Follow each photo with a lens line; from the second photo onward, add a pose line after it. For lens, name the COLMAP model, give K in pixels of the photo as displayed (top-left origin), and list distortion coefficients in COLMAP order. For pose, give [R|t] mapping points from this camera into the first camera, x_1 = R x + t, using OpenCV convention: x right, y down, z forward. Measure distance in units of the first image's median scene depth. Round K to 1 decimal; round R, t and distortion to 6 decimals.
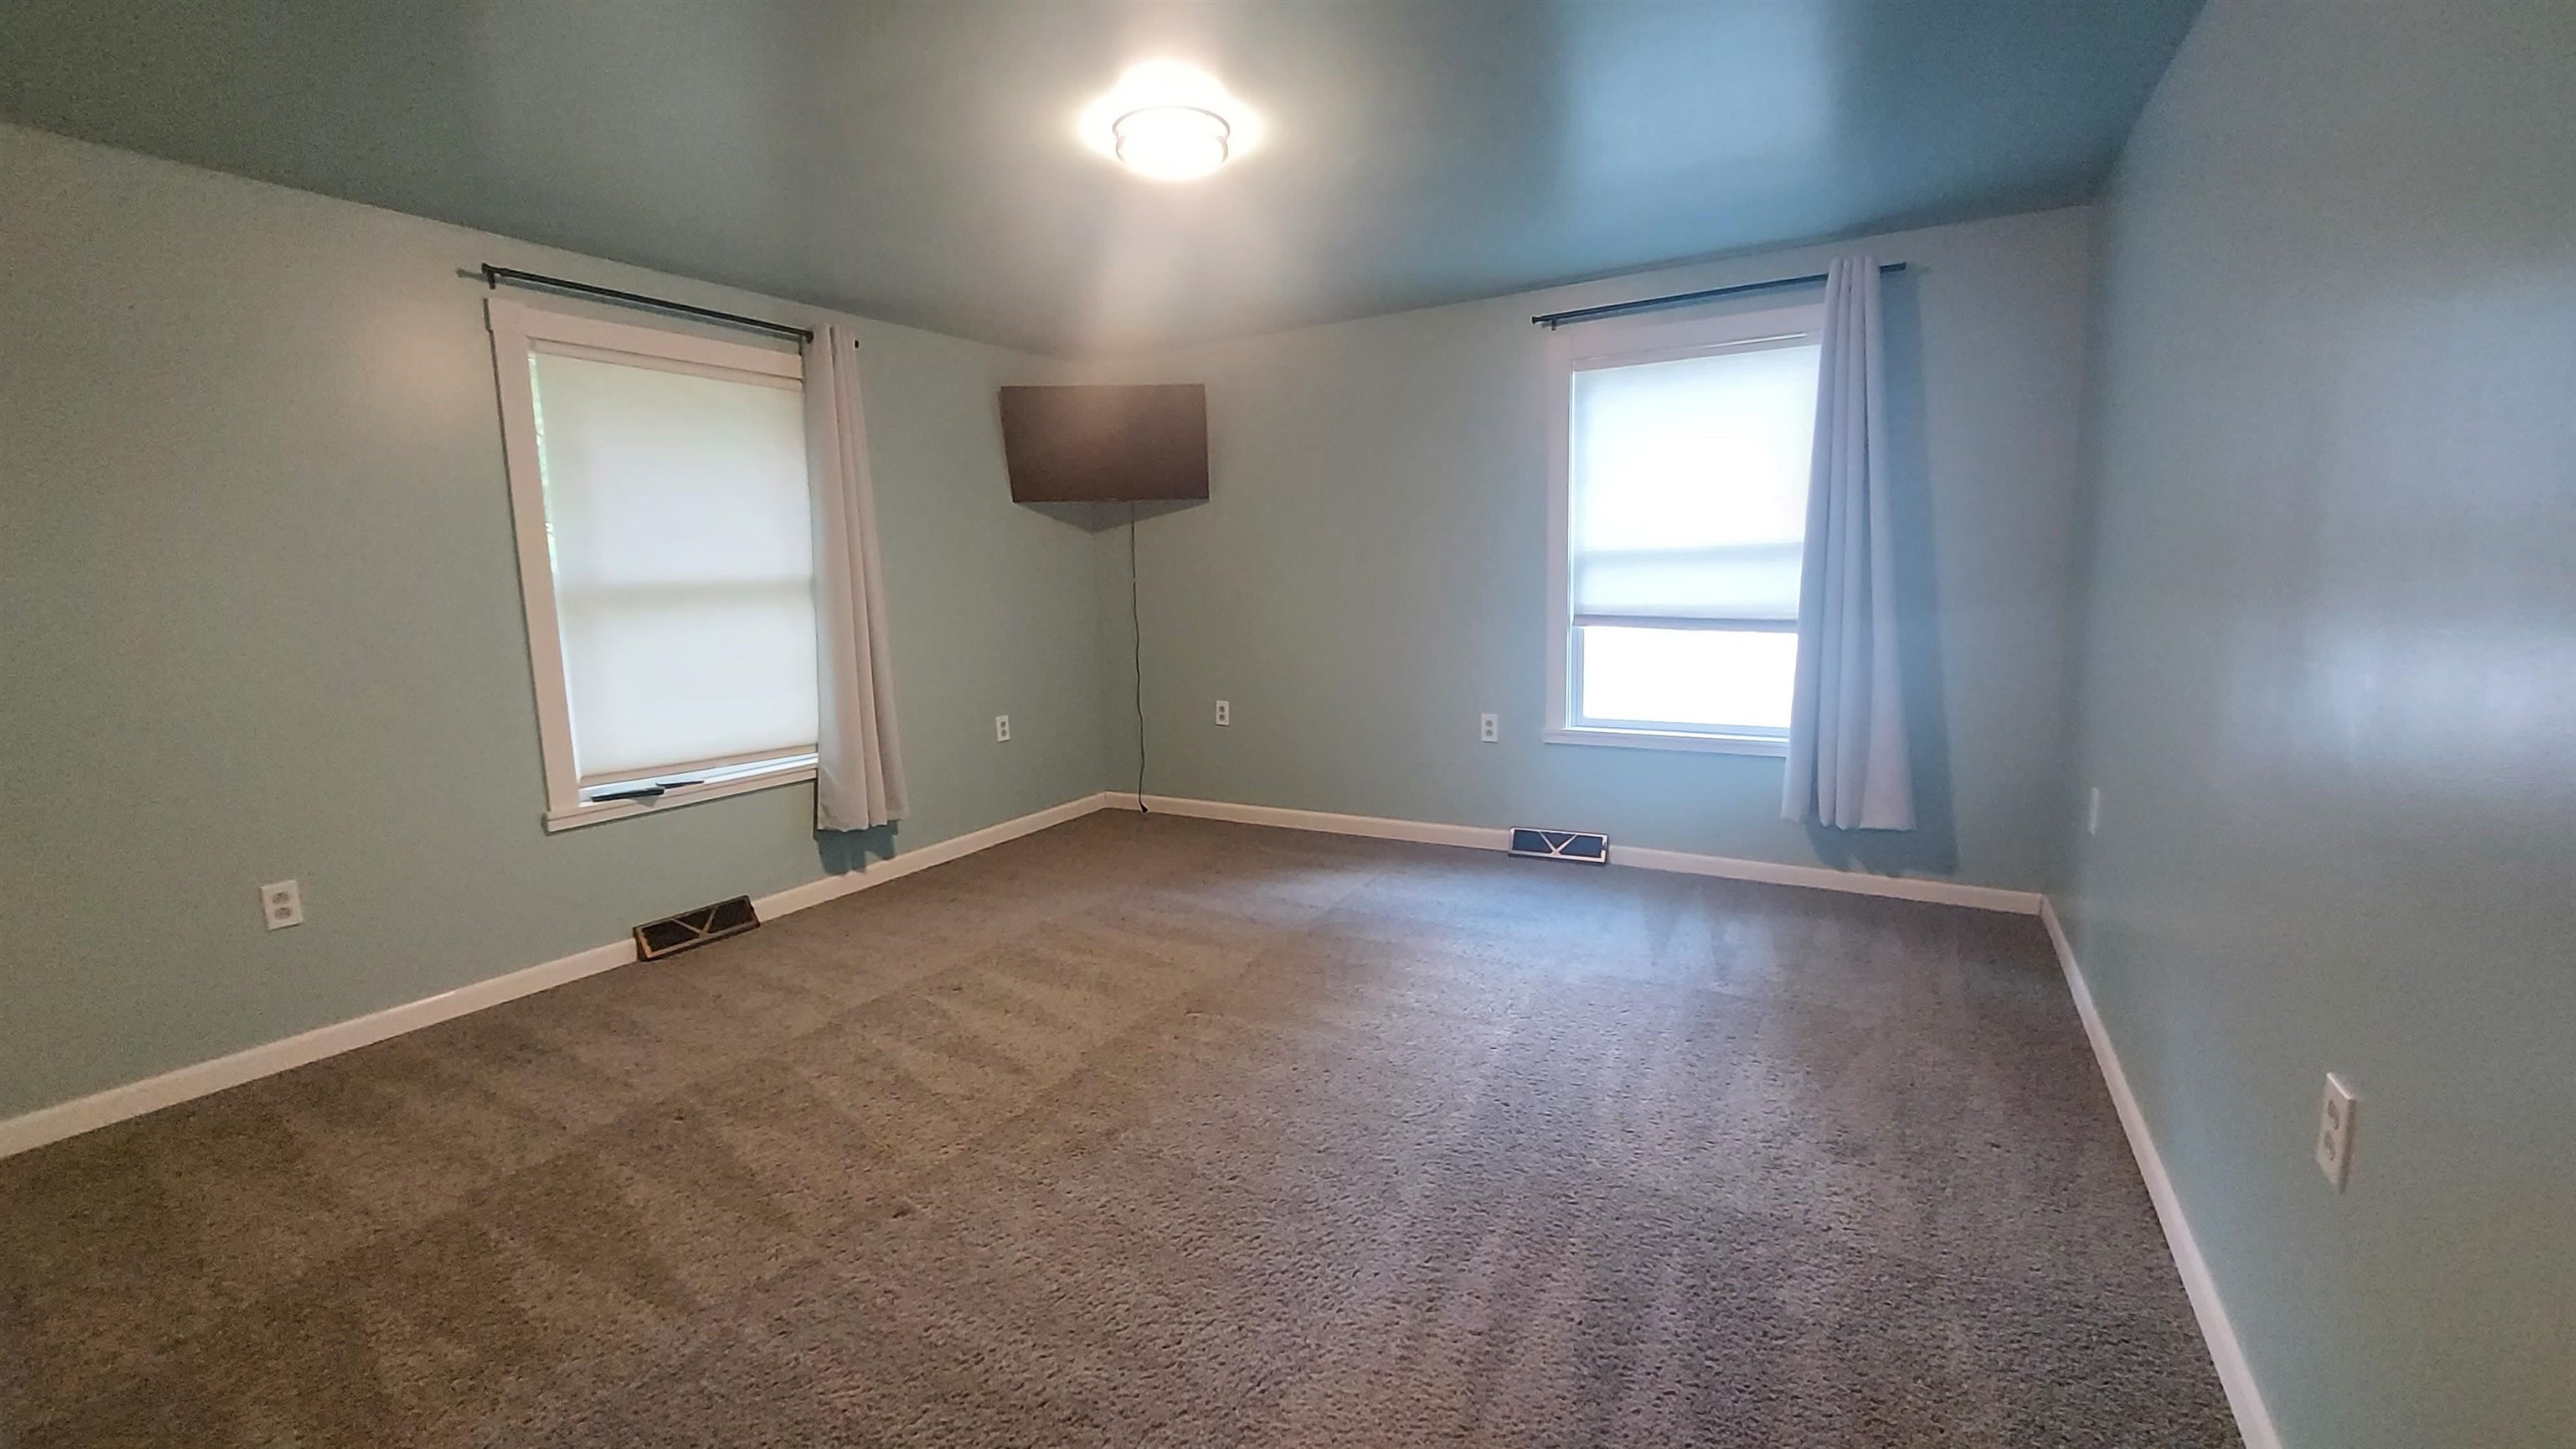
lens RADIAL K [[1037.2, 0, 1282.5], [0, 1037.2, 716.2], [0, 0, 1]] dist [-0.014489, 0.000128]
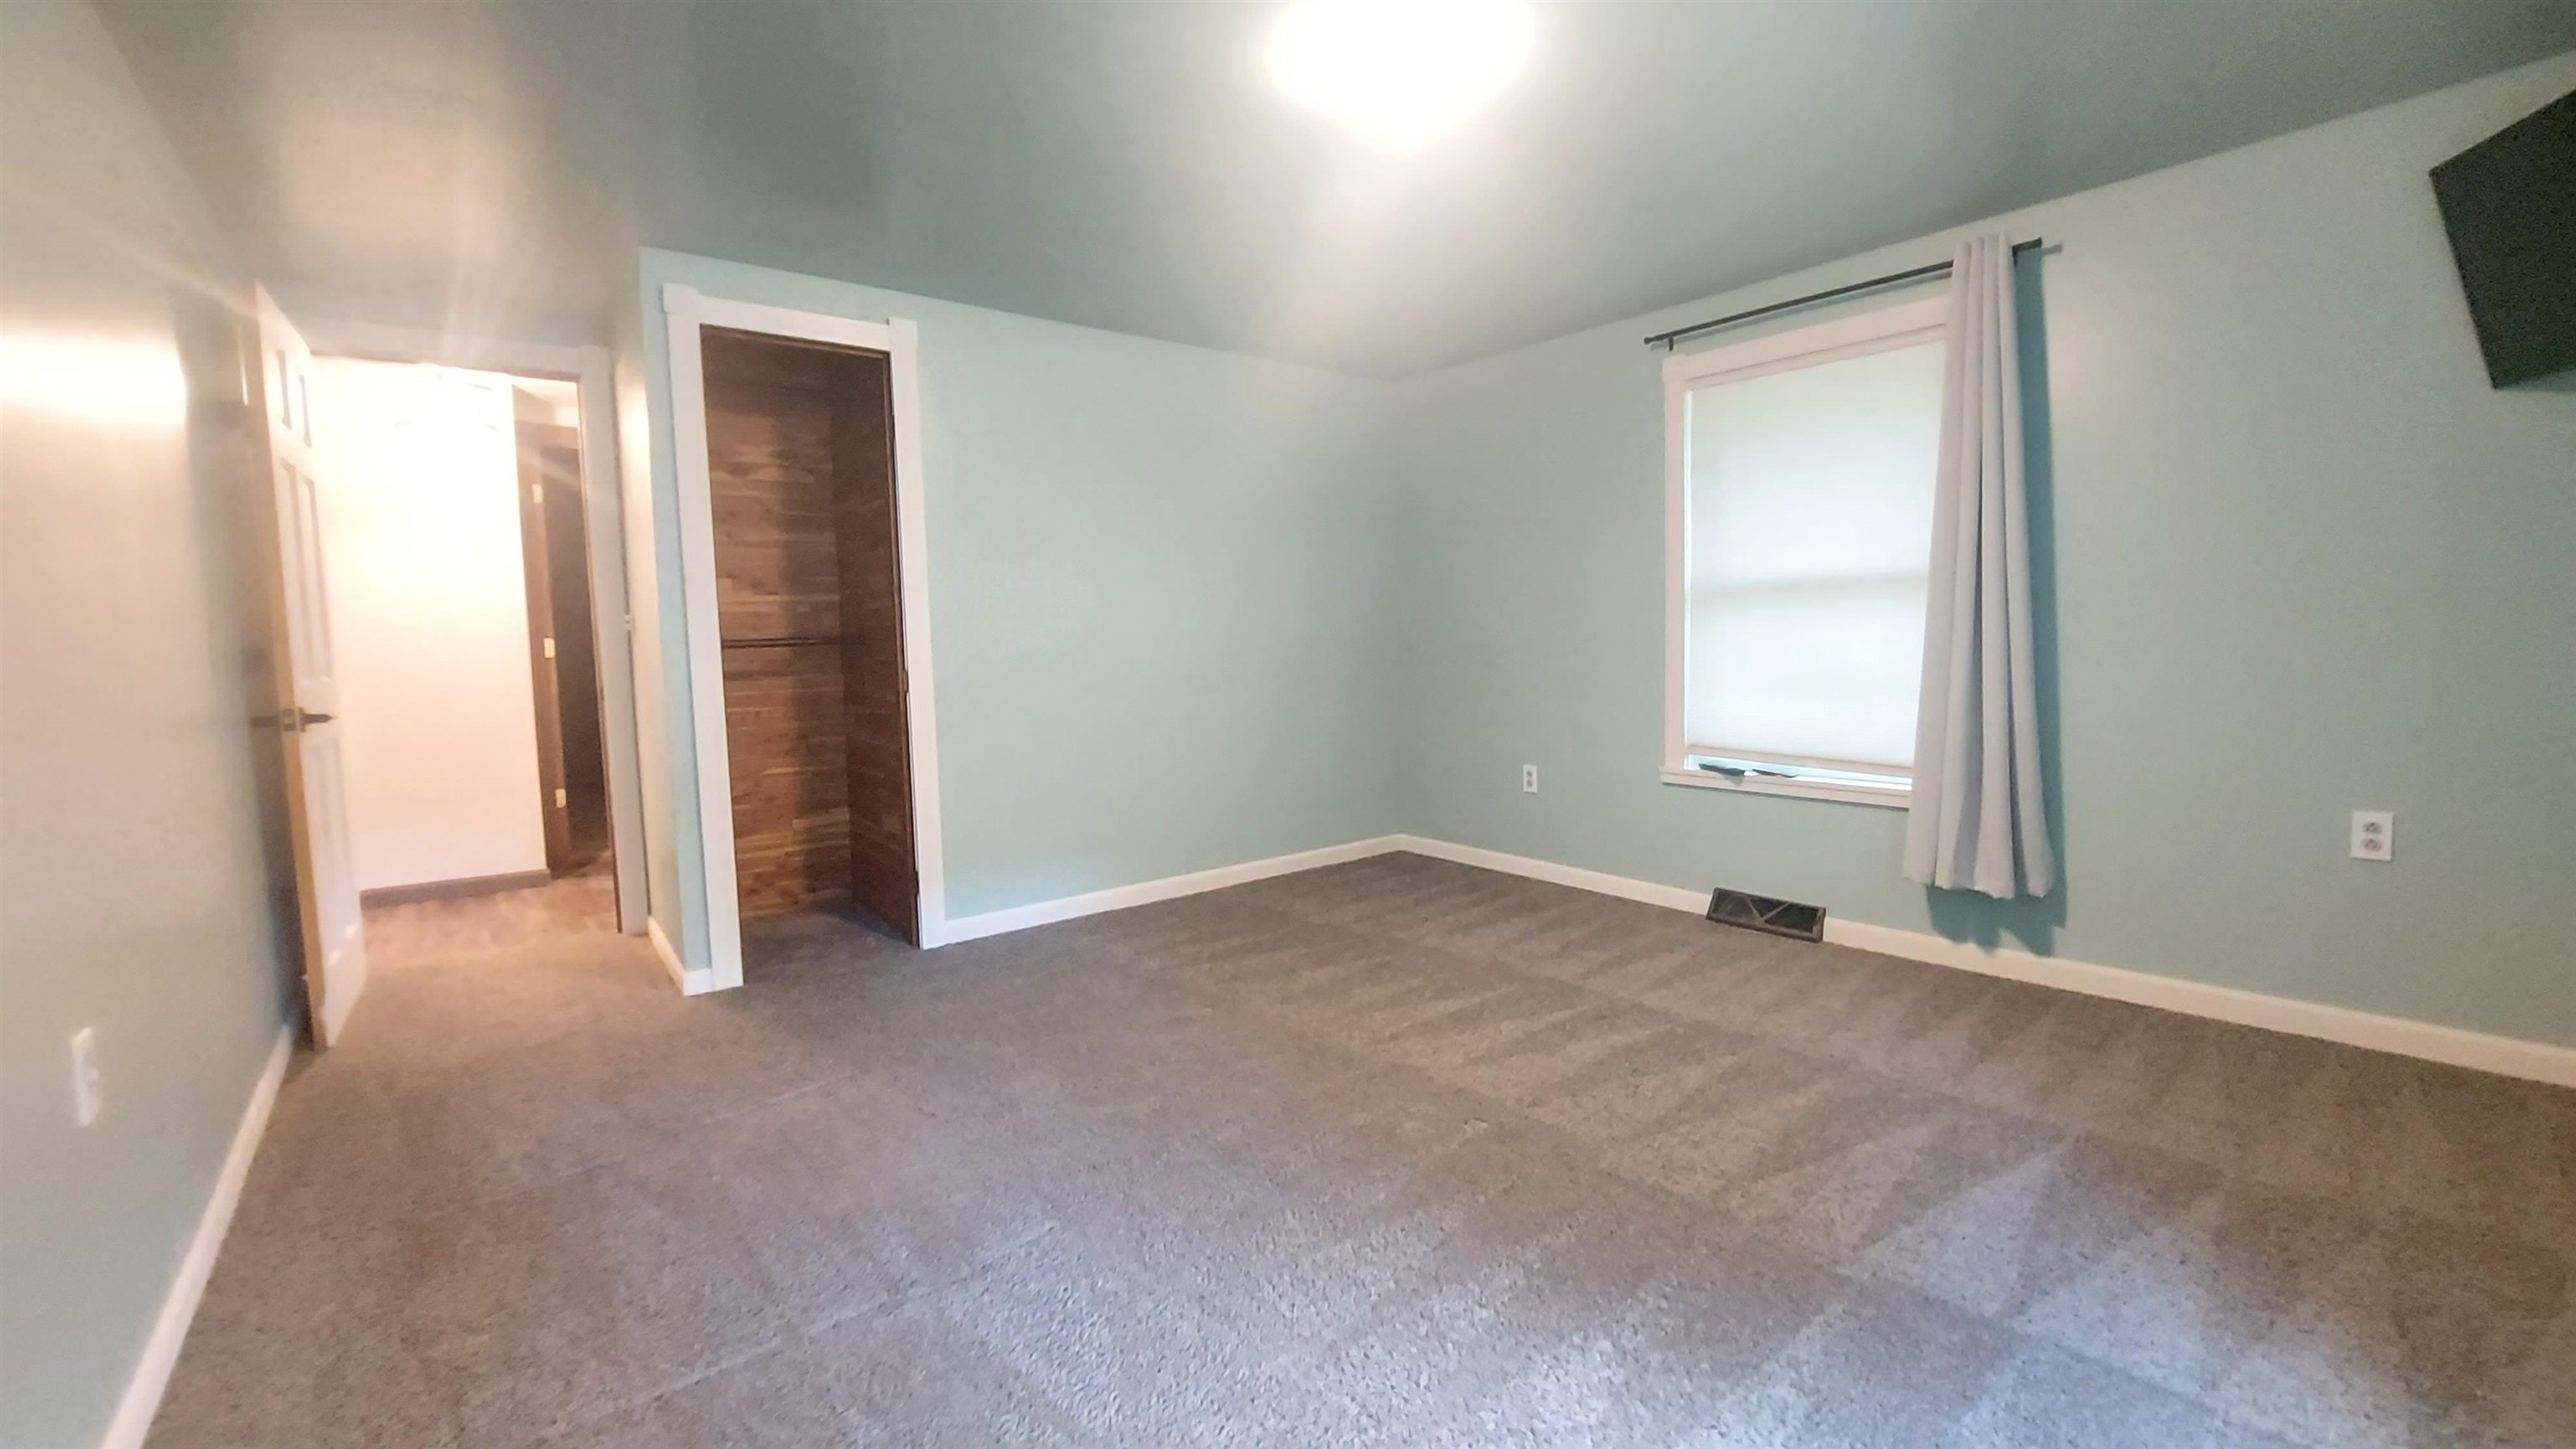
lens RADIAL K [[1037.2, 0, 1281.1], [0, 1037.2, 726.4], [0, 0, 1]] dist [-0.014489, 0.000128]
pose [[-0.358034, 0.117021, -0.926346, 0.575180], [-0.091776, 0.982900, 0.159637, -0.106033], [0.929187, 0.142172, -0.341172, 0.943216]]
